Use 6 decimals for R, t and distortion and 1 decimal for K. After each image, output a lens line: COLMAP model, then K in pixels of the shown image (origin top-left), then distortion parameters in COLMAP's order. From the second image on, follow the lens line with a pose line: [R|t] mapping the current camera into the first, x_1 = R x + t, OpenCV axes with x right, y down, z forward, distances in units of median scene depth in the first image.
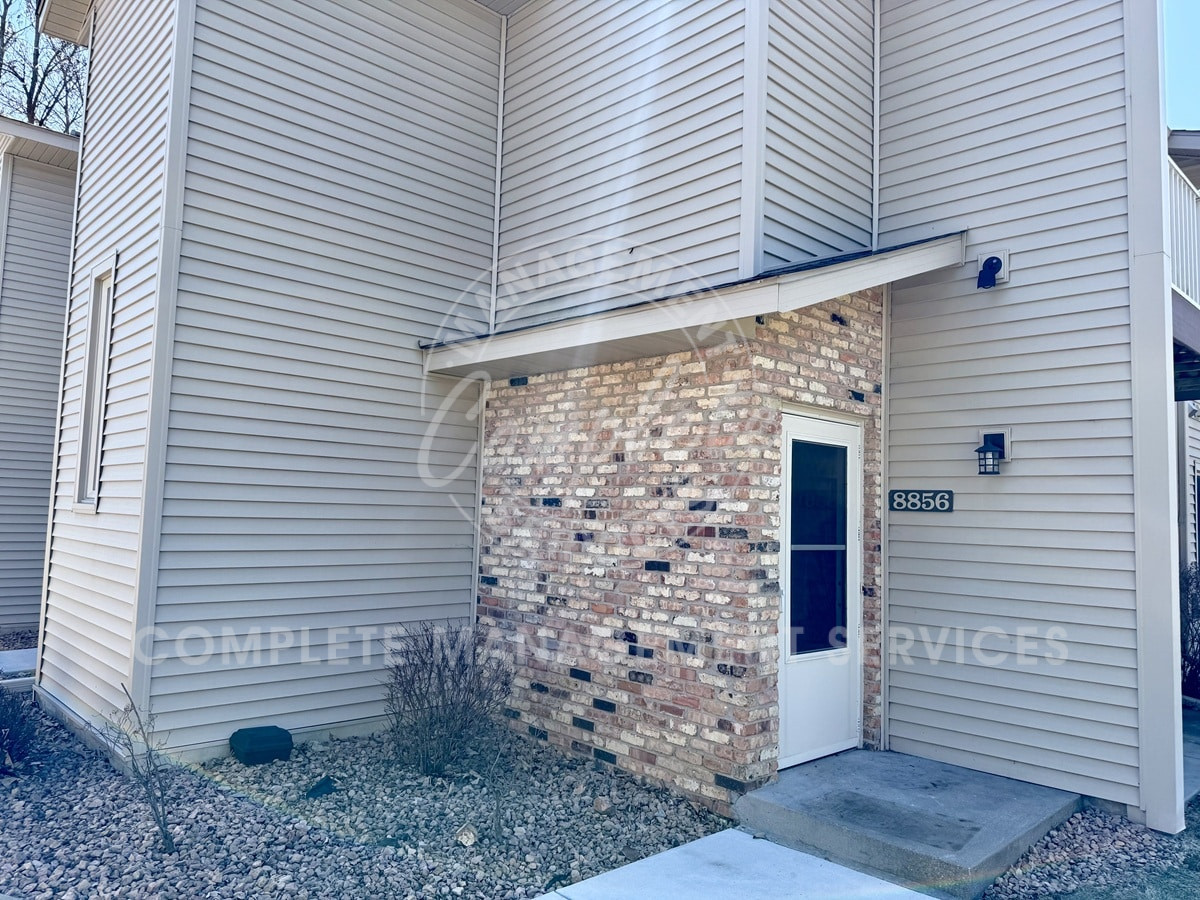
lens RADIAL K [[836.6, 0, 599.9], [0, 836.6, 441.7], [0, 0, 1]] dist [0.020219, -0.007784]
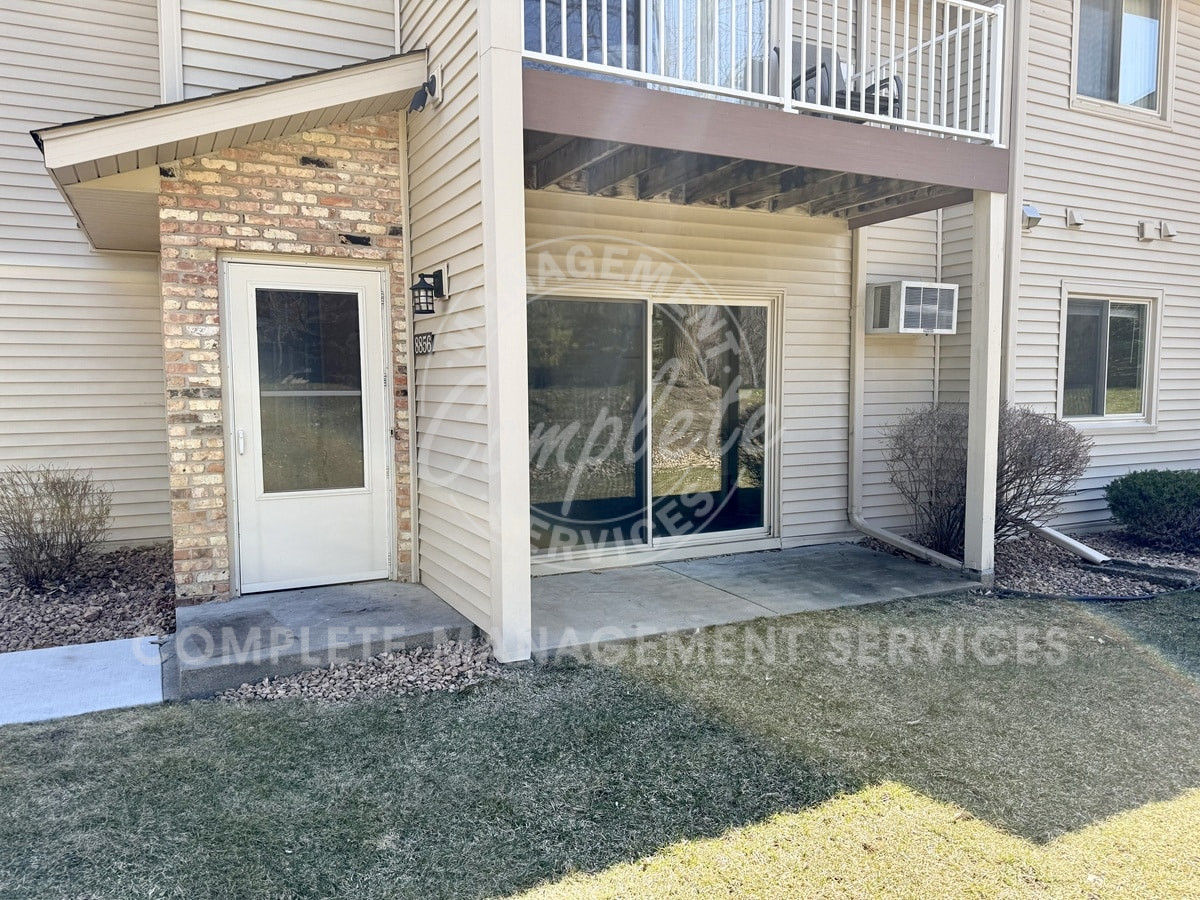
lens RADIAL K [[836.6, 0, 600.0], [0, 836.6, 455.3], [0, 0, 1]] dist [0.020219, -0.007784]
pose [[0.960996, -0.009157, -0.276411, 0.927813], [0.056985, 0.984562, 0.165502, 0.052190], [0.270628, -0.174798, 0.946682, 0.102635]]
